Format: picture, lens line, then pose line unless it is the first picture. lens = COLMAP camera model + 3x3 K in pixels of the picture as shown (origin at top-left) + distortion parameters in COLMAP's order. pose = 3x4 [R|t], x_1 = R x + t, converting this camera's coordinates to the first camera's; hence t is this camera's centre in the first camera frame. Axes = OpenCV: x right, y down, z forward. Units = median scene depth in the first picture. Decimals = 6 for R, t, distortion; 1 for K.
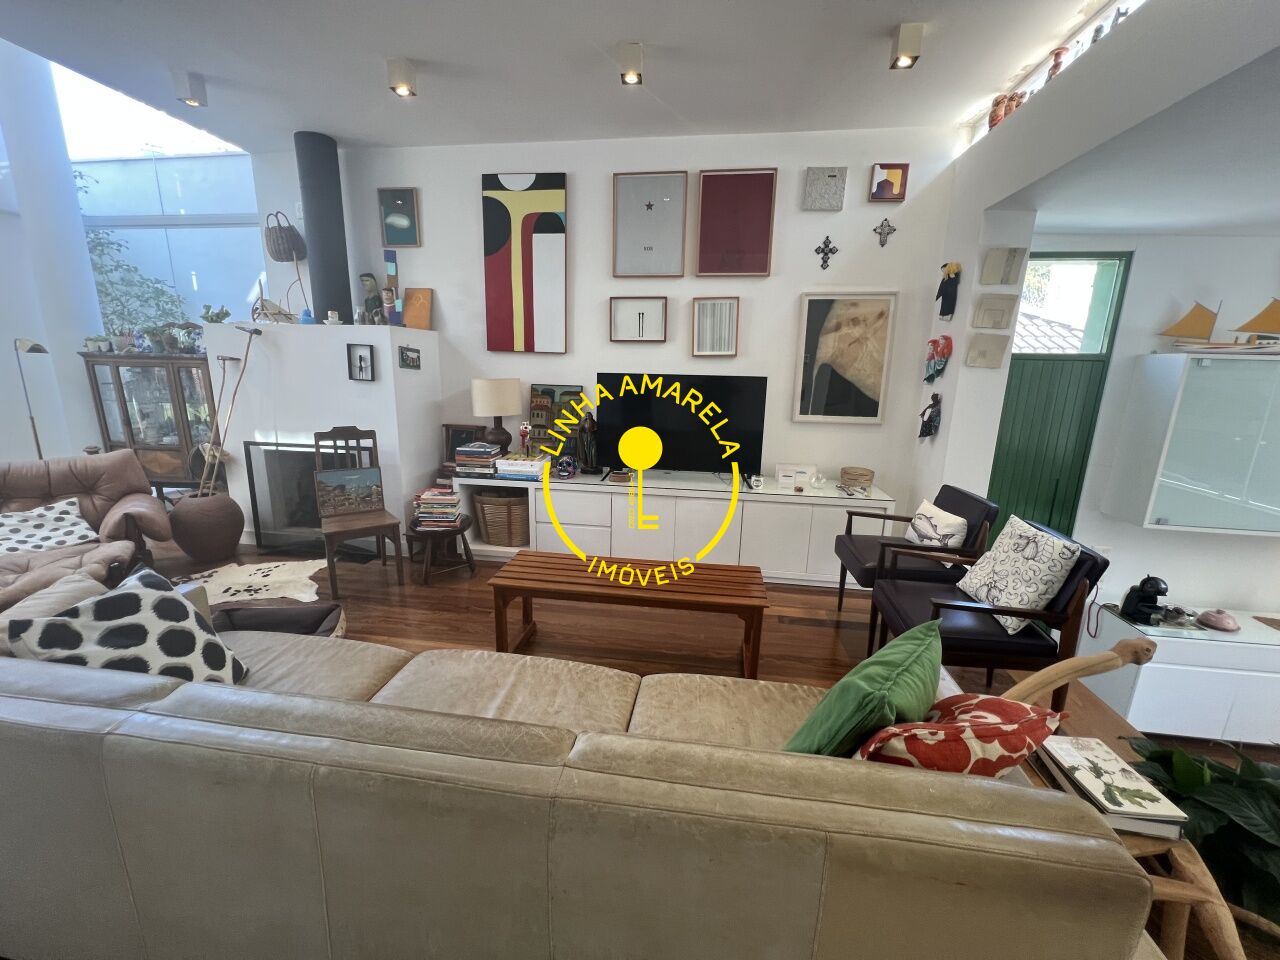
lens RADIAL K [[512.5, 0, 640.0], [0, 512.5, 480.0], [0, 0, 1]] dist [0.001035, 0.000151]
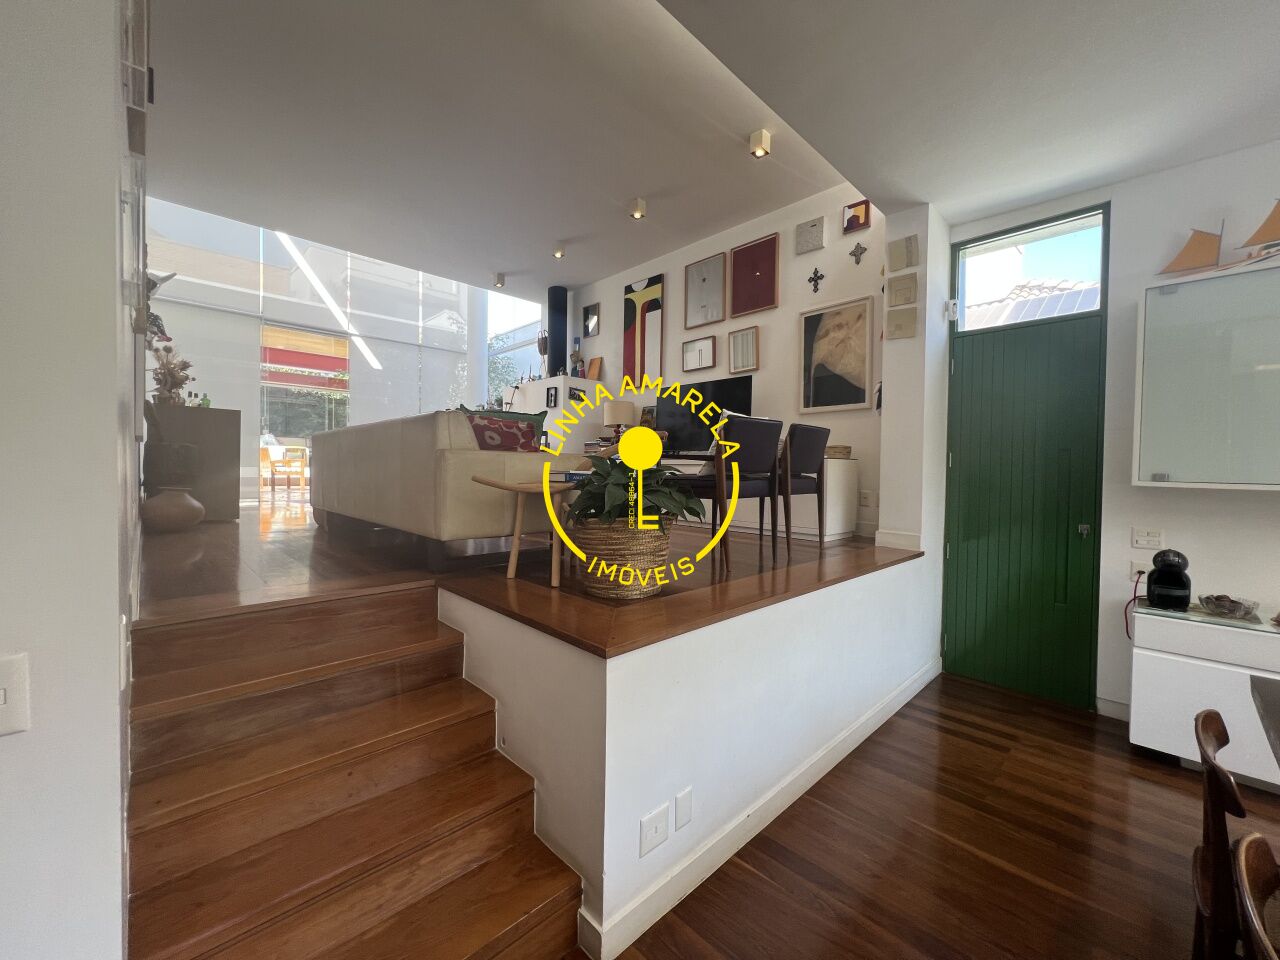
lens RADIAL K [[512.5, 0, 640.0], [0, 512.5, 480.0], [0, 0, 1]] dist [0.001035, 0.000151]
pose [[0.789060, 0.001588, -0.614314, 0.784972], [-0.131291, 0.977328, -0.166112, 0.304130], [0.600122, 0.211727, 0.771379, -0.135597]]
